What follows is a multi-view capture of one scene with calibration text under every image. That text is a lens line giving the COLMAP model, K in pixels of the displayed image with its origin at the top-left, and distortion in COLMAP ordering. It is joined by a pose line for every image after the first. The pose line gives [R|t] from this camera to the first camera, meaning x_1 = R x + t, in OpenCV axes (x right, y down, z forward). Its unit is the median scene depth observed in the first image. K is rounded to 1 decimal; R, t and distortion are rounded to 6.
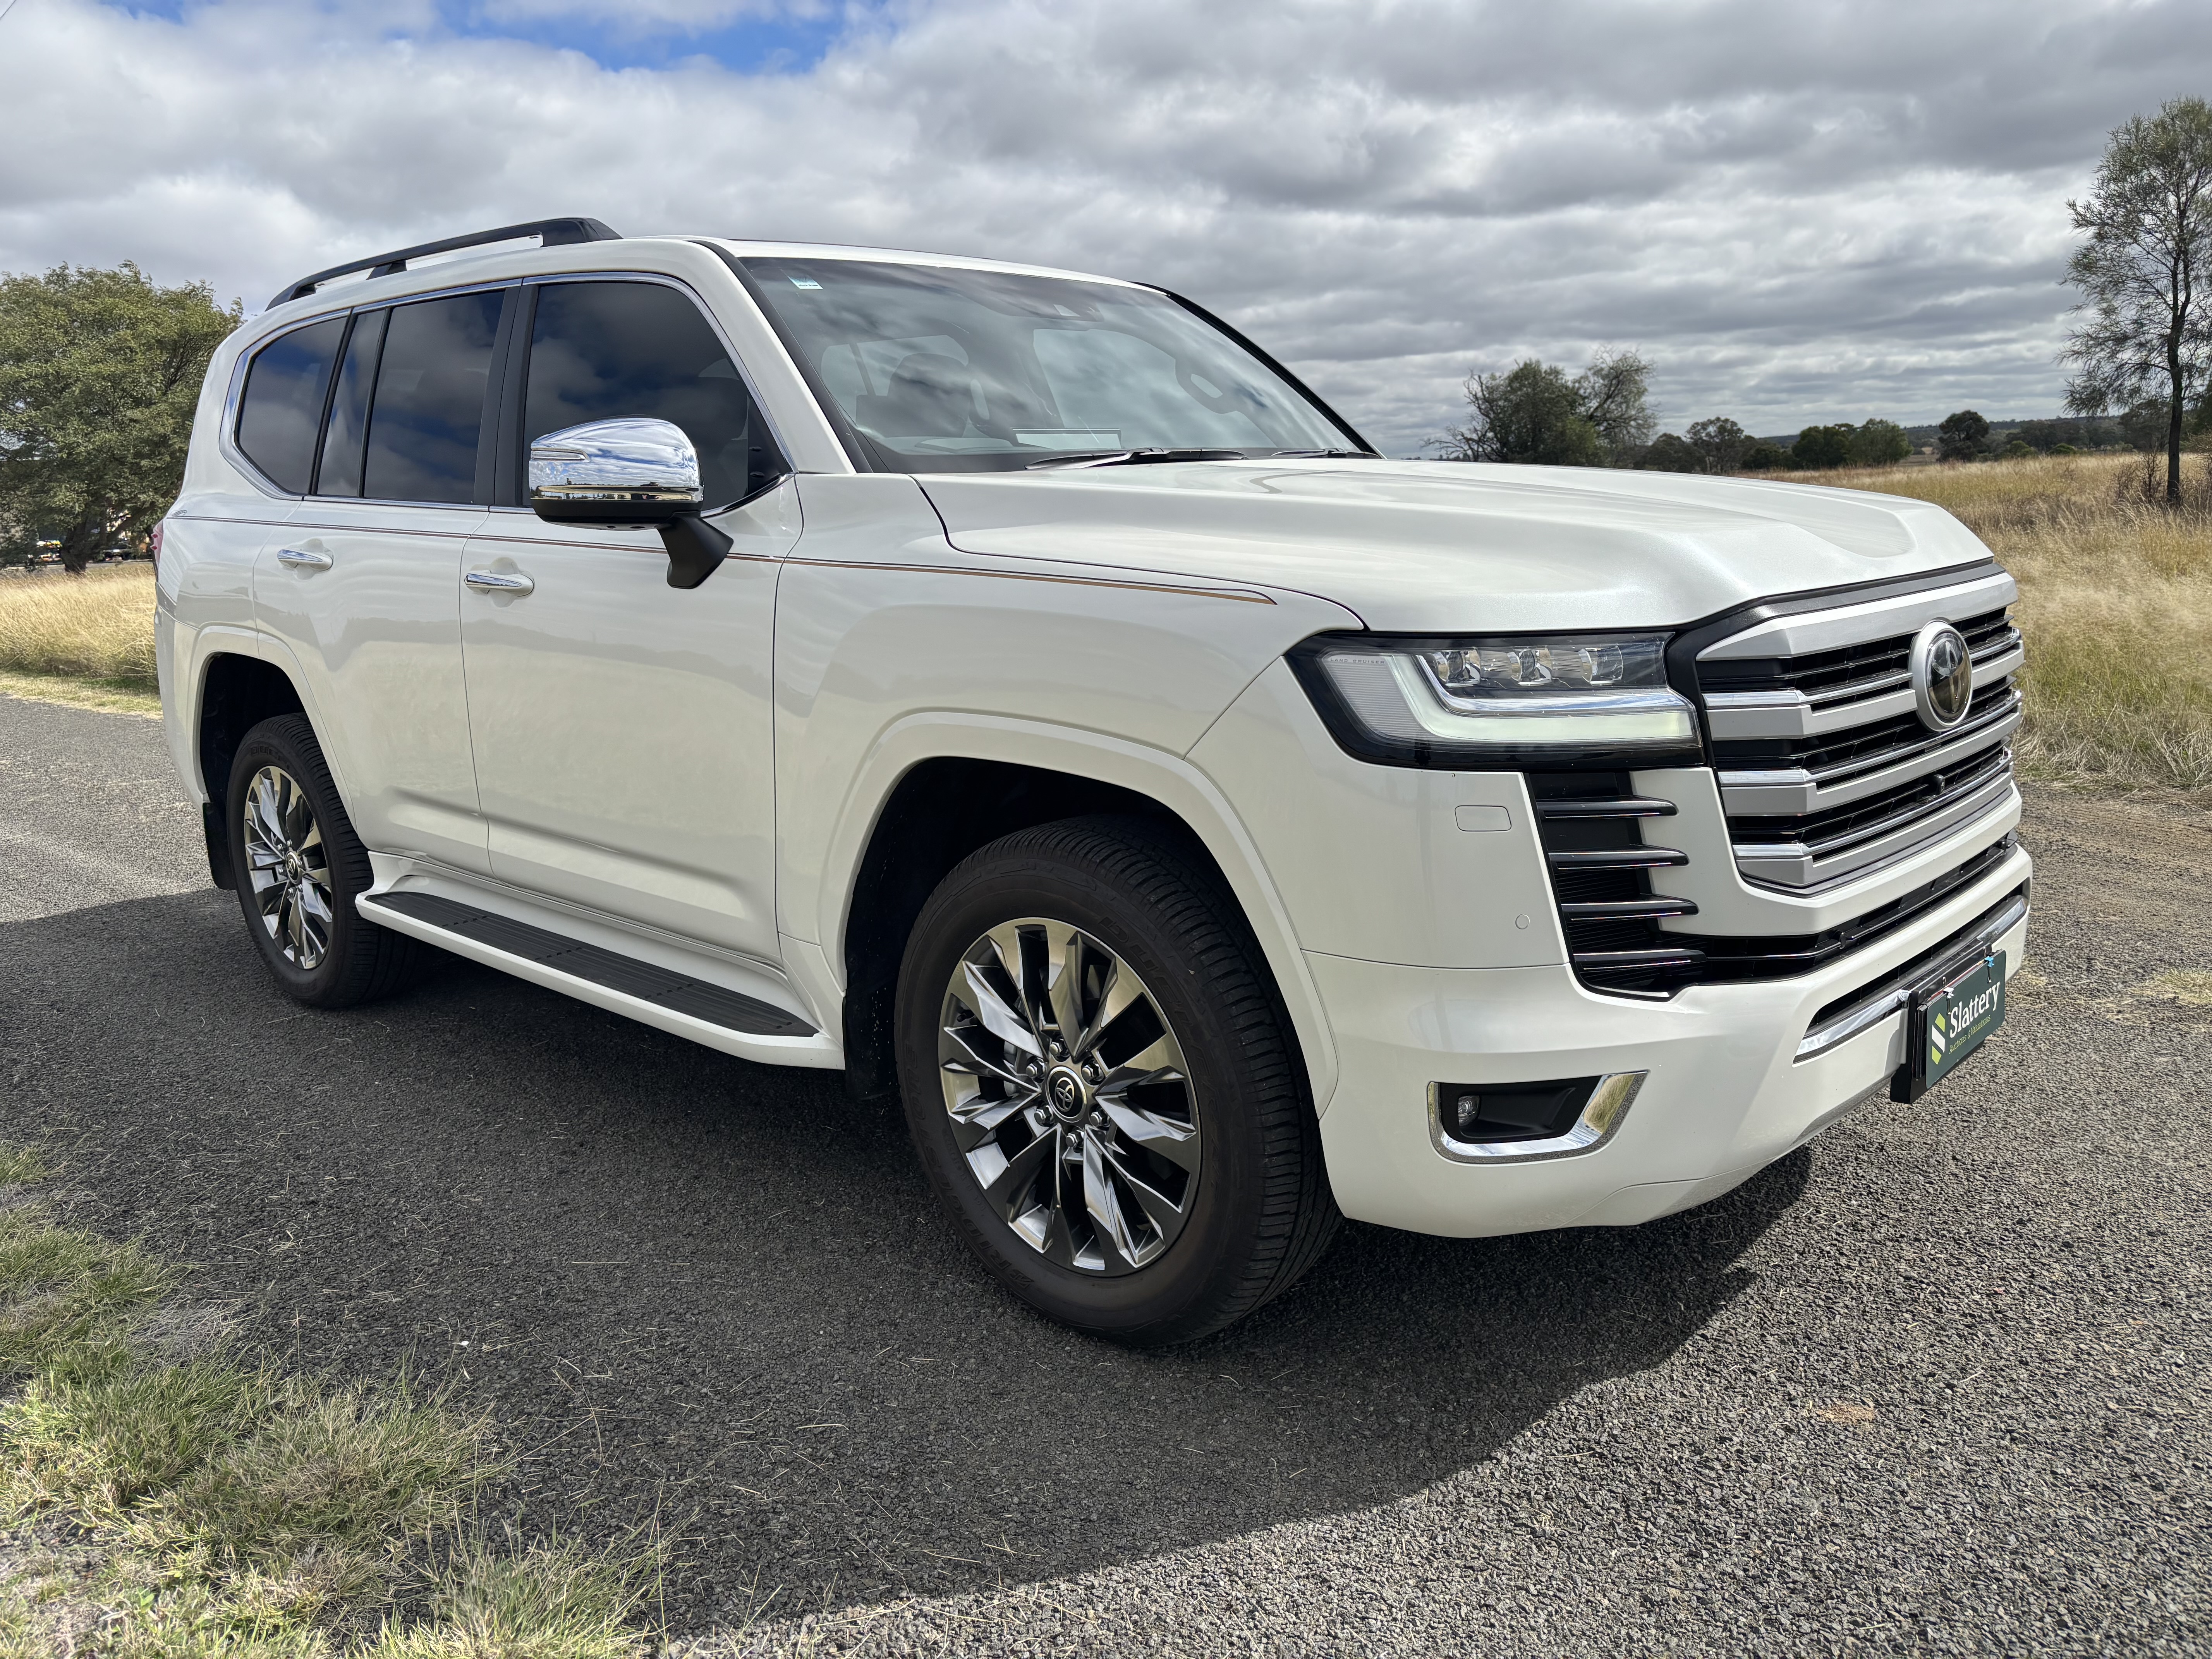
lens RADIAL K [[1727.2, 0, 1098.8], [0, 1727.2, 844.8], [0, 0, 1]] dist [0.044814, -0.042472]
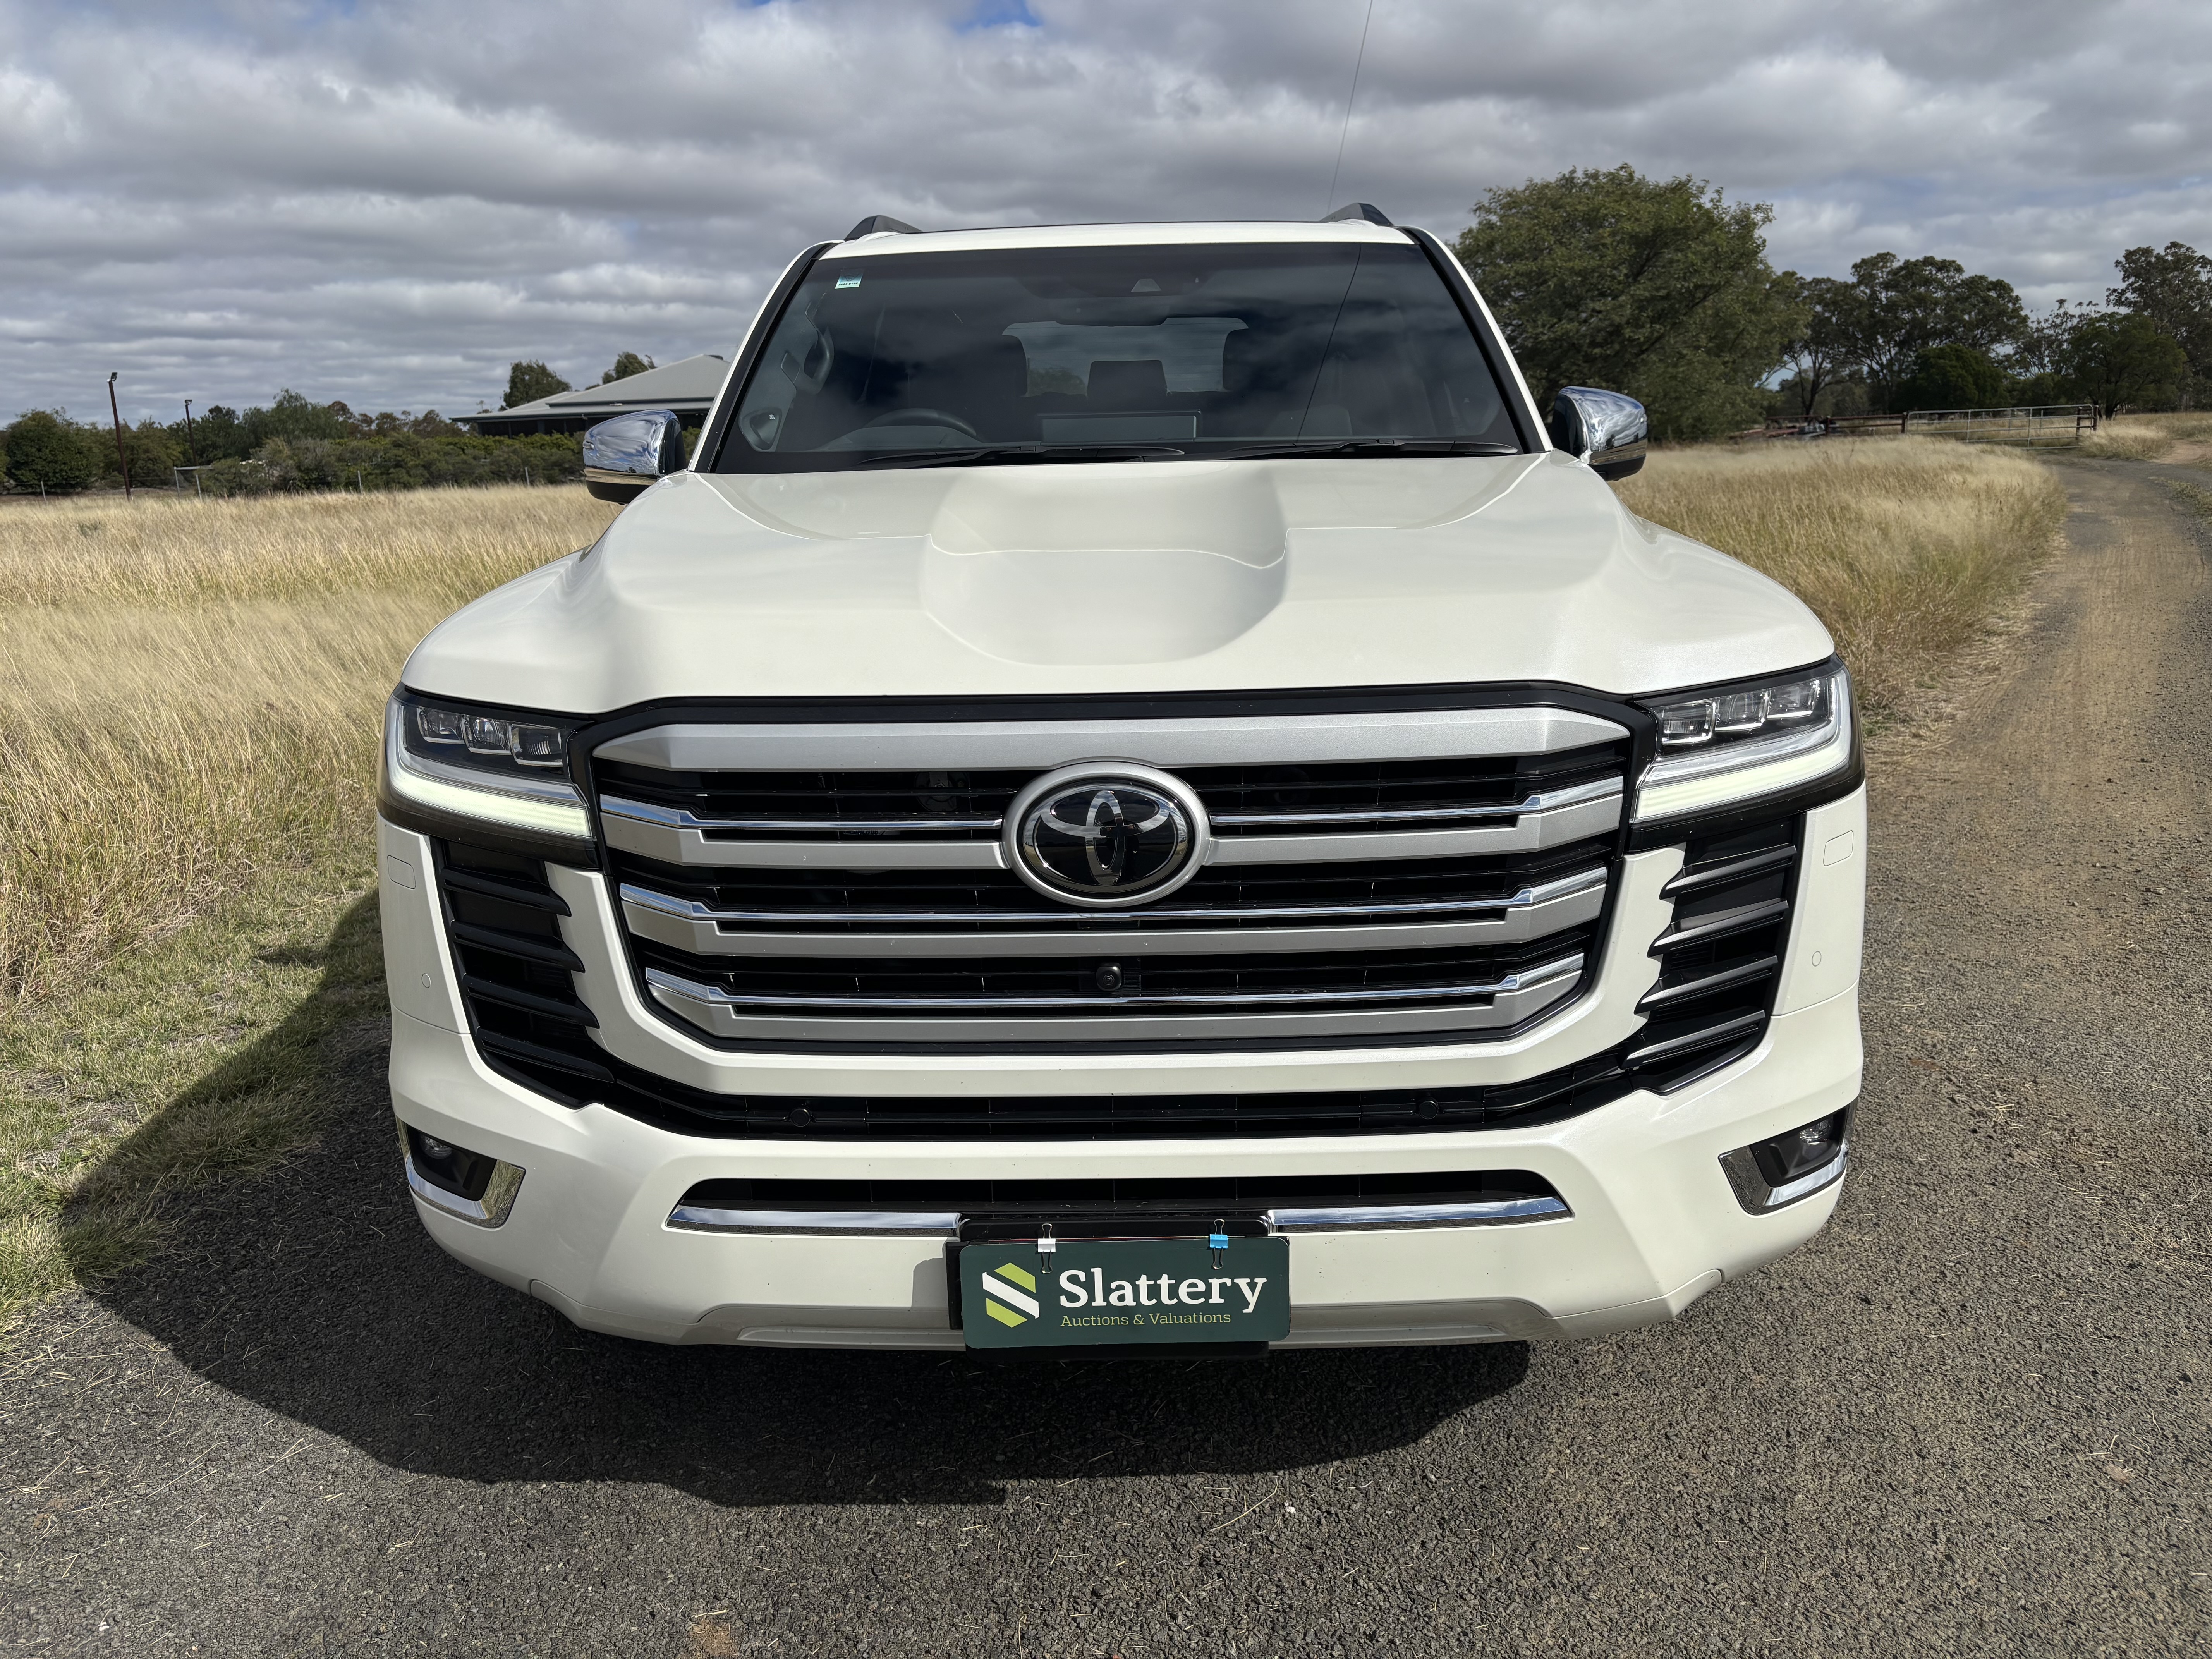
lens RADIAL K [[1727.2, 0, 1098.8], [0, 1727.2, 844.8], [0, 0, 1]] dist [0.044814, -0.042472]
pose [[0.648248, 0.205712, -0.733115, 0.560485], [-0.153259, 0.978360, 0.139011, -0.107186], [0.745846, 0.022243, 0.665747, 0.281518]]
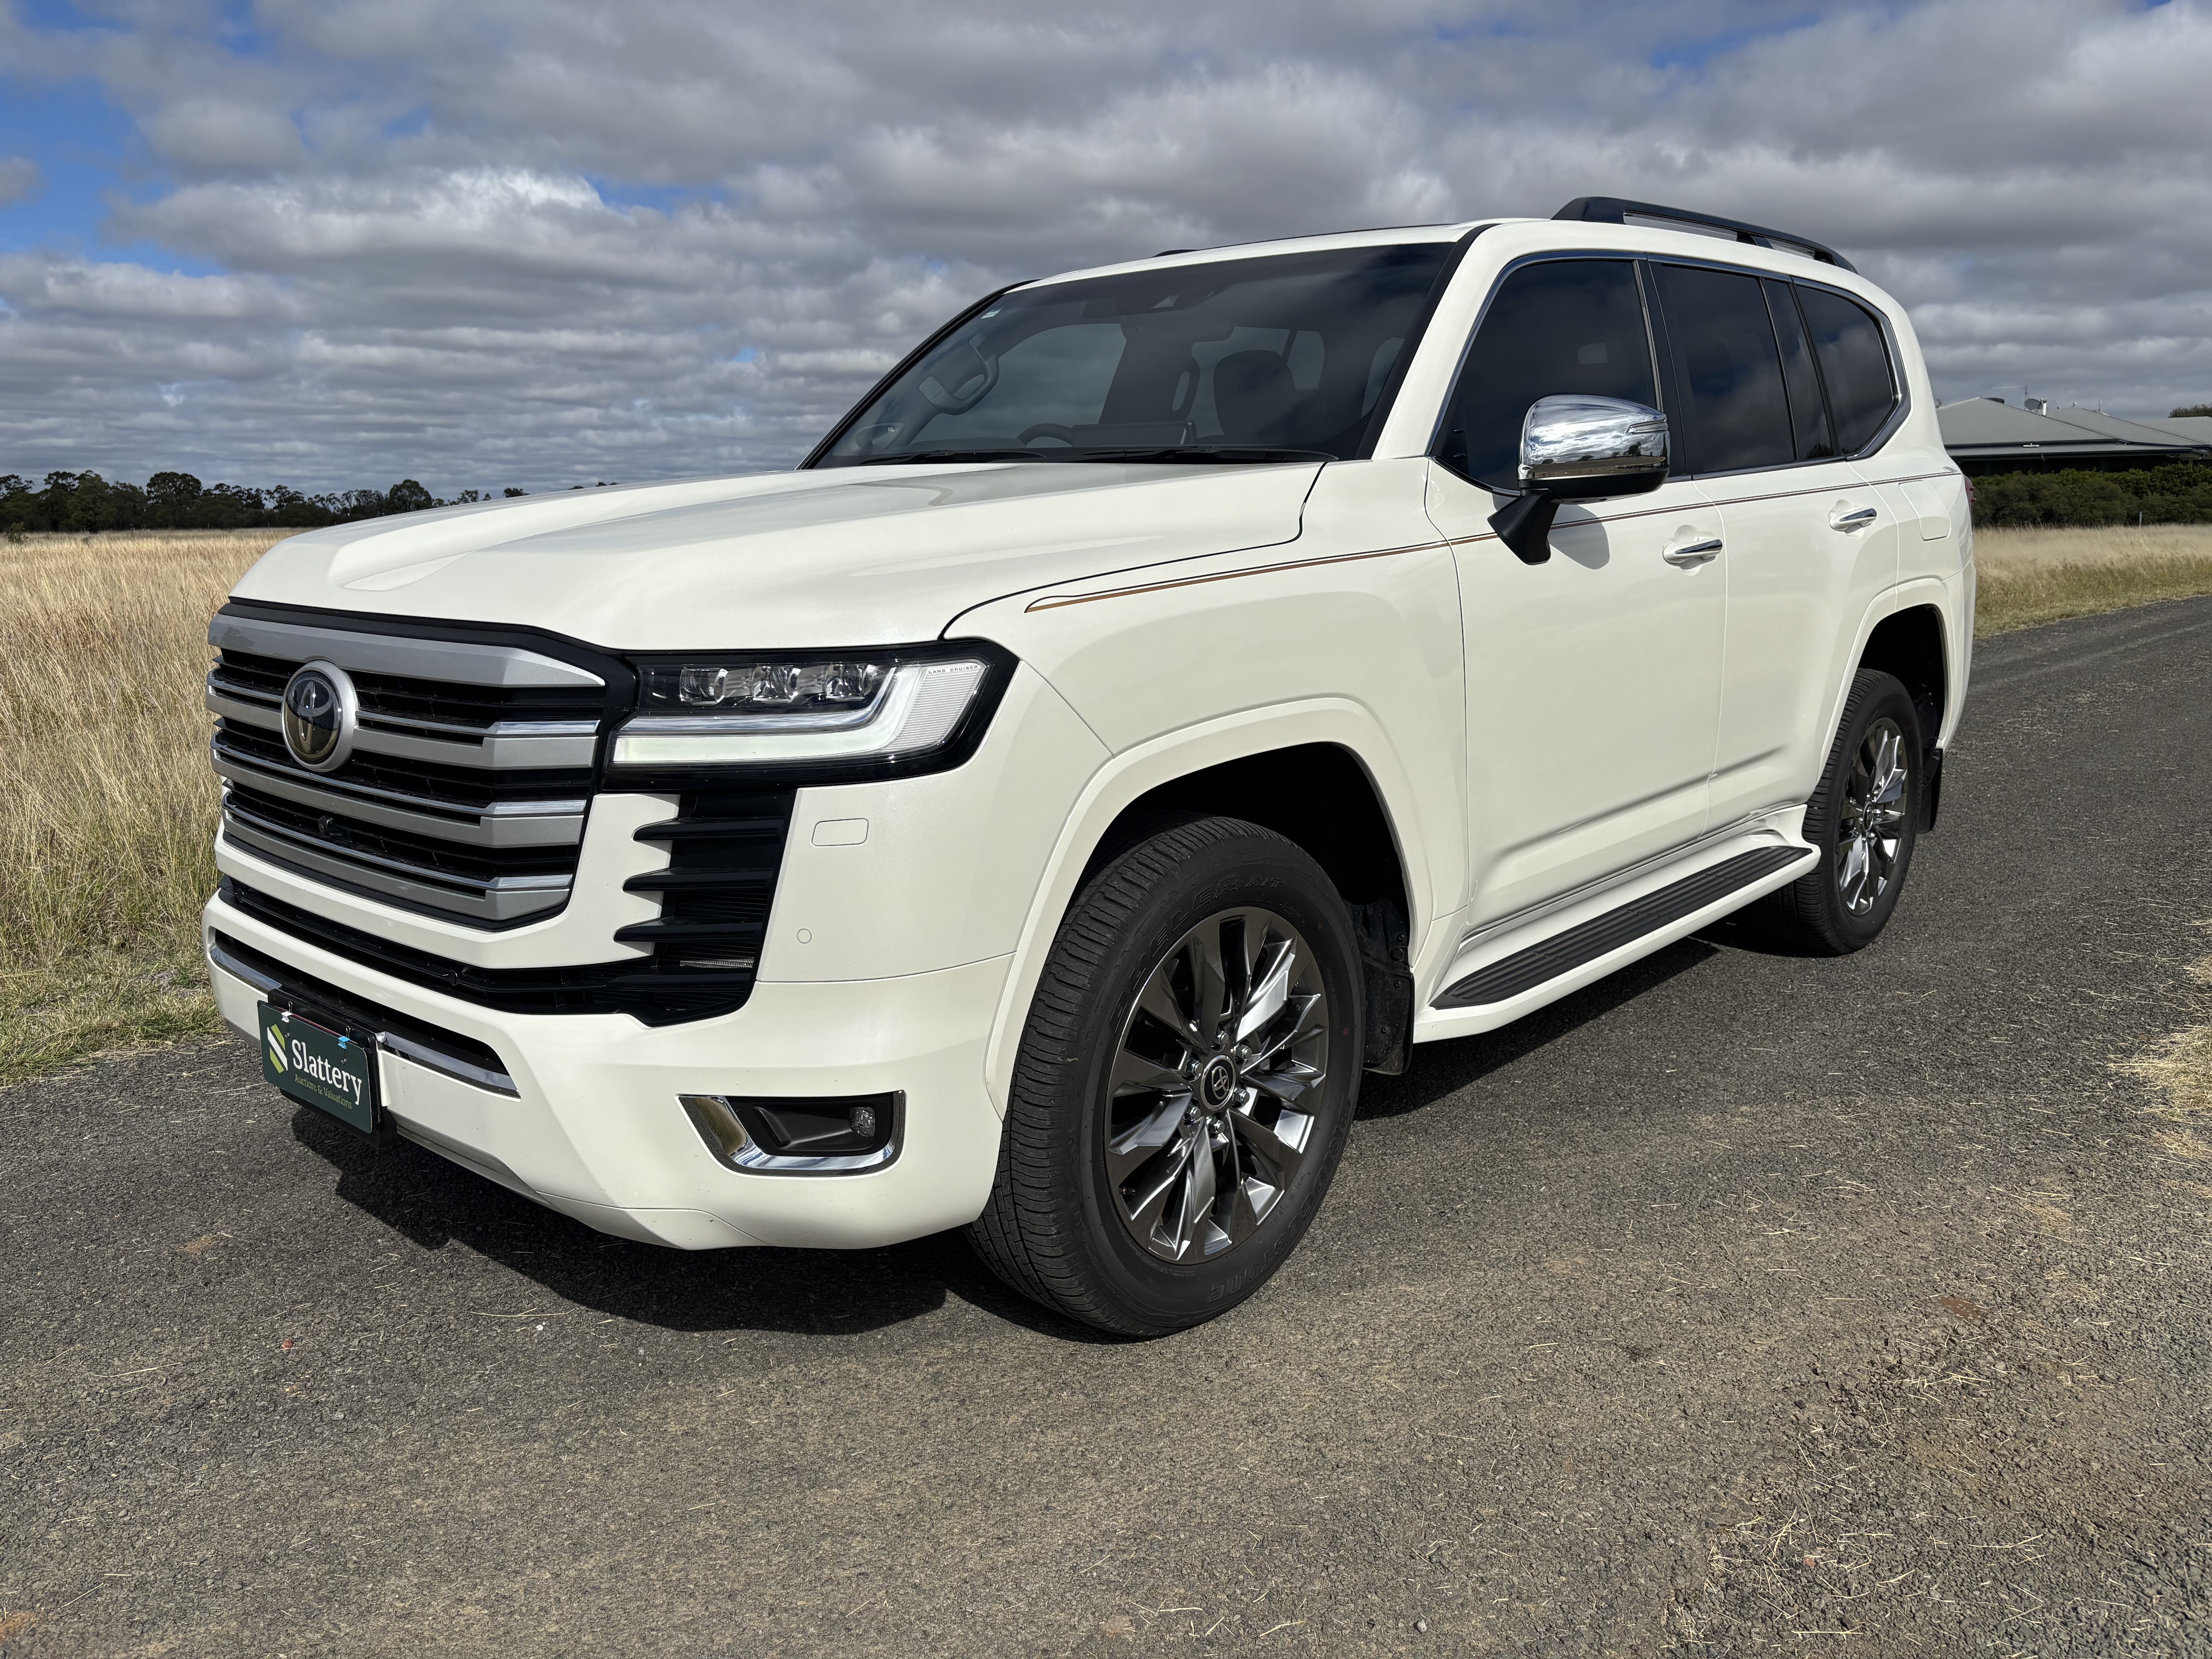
lens RADIAL K [[1727.2, 0, 1098.8], [0, 1727.2, 844.8], [0, 0, 1]] dist [0.044814, -0.042472]
pose [[-0.033661, 0.238902, -0.970460, 0.787373], [-0.189659, 0.951840, 0.240896, -0.190349], [0.981273, 0.192165, 0.013270, 0.780807]]
